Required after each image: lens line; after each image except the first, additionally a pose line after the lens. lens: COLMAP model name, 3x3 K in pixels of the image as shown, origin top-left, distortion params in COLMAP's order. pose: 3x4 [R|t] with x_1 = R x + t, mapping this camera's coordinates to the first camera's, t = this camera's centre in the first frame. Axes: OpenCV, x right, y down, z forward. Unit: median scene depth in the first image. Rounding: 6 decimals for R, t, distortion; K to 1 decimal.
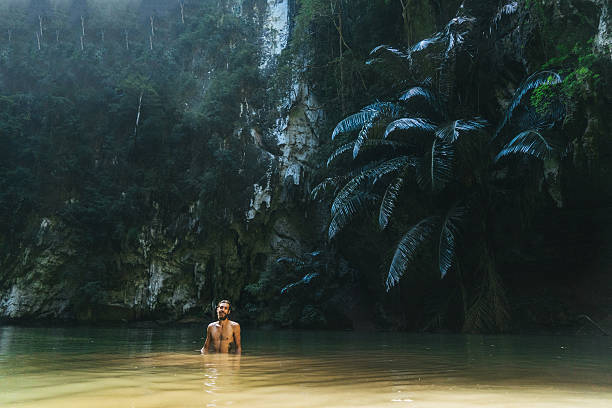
lens RADIAL K [[419.4, 0, 303.4], [0, 419.4, 208.8], [0, 0, 1]] dist [-0.028069, 0.028549]
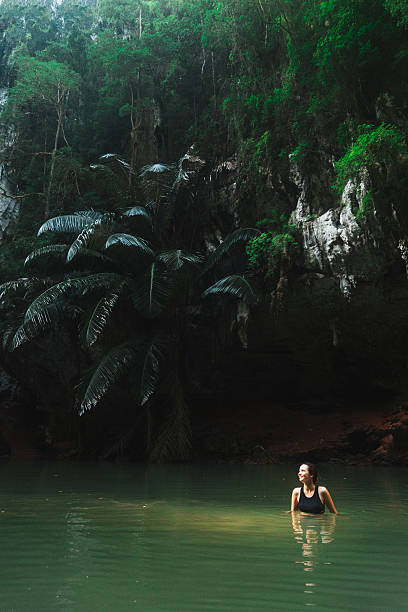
lens RADIAL K [[419.4, 0, 207.8], [0, 419.4, 308.8], [0, 0, 1]] dist [-0.028069, 0.028549]
pose [[0.828376, 0.182033, 0.529771, -0.040596], [-0.153869, 0.983292, -0.097269, 0.008211], [-0.538626, -0.000940, 0.842545, 0.043474]]
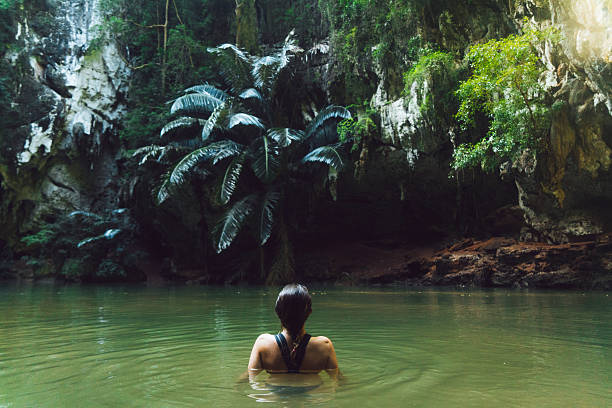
lens RADIAL K [[419.4, 0, 303.7], [0, 419.4, 207.3], [0, 0, 1]] dist [-0.028069, 0.028549]
pose [[0.806802, 0.090478, 0.583853, -0.152700], [-0.152343, 0.986647, 0.057620, -0.022099], [-0.570843, -0.135434, 0.809812, -0.065524]]
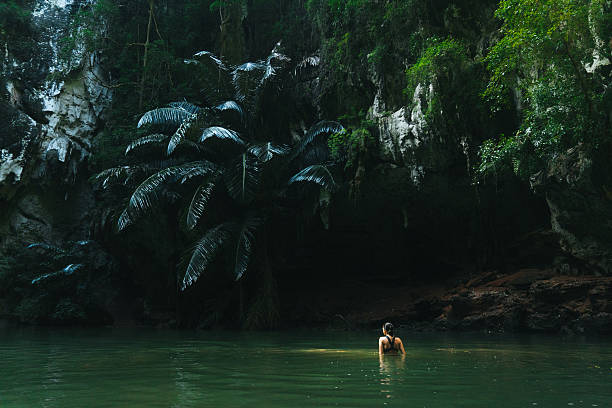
lens RADIAL K [[406.6, 0, 303.5], [0, 406.6, 207.7], [0, 0, 1]] dist [-0.032299, 0.015663]
pose [[0.808471, 0.150803, 0.568887, -0.069646], [-0.152233, 0.987303, -0.045375, -0.000474], [-0.568507, -0.049919, 0.821163, 0.012644]]
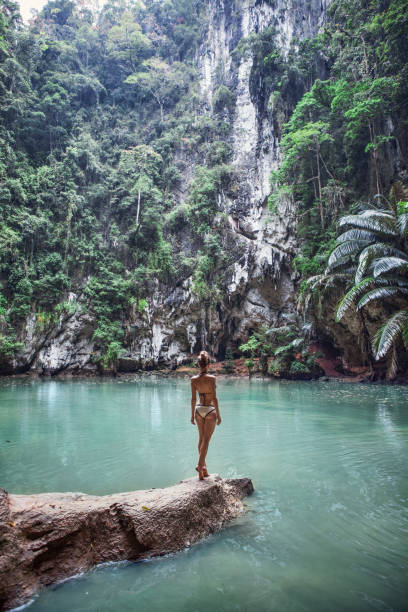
lens RADIAL K [[440.2, 0, 192.4], [0, 440.2, 295.9], [0, 0, 1]] dist [-0.084029, 0.012444]
pose [[0.999964, -0.006762, -0.005126, -0.237829], [0.007302, 0.993464, 0.113908, -0.113025], [0.004323, -0.113941, 0.993478, -0.315058]]
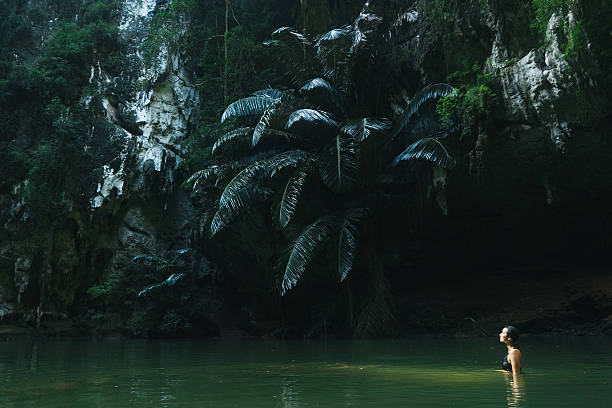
lens RADIAL K [[449.6, 0, 302.8], [0, 449.6, 210.9], [0, 0, 1]] dist [-0.039344, 0.024812]
pose [[0.935761, 0.065151, 0.346565, -0.049122], [-0.068558, 0.997644, -0.002433, 0.006078], [-0.345907, -0.021483, 0.938023, 0.031576]]
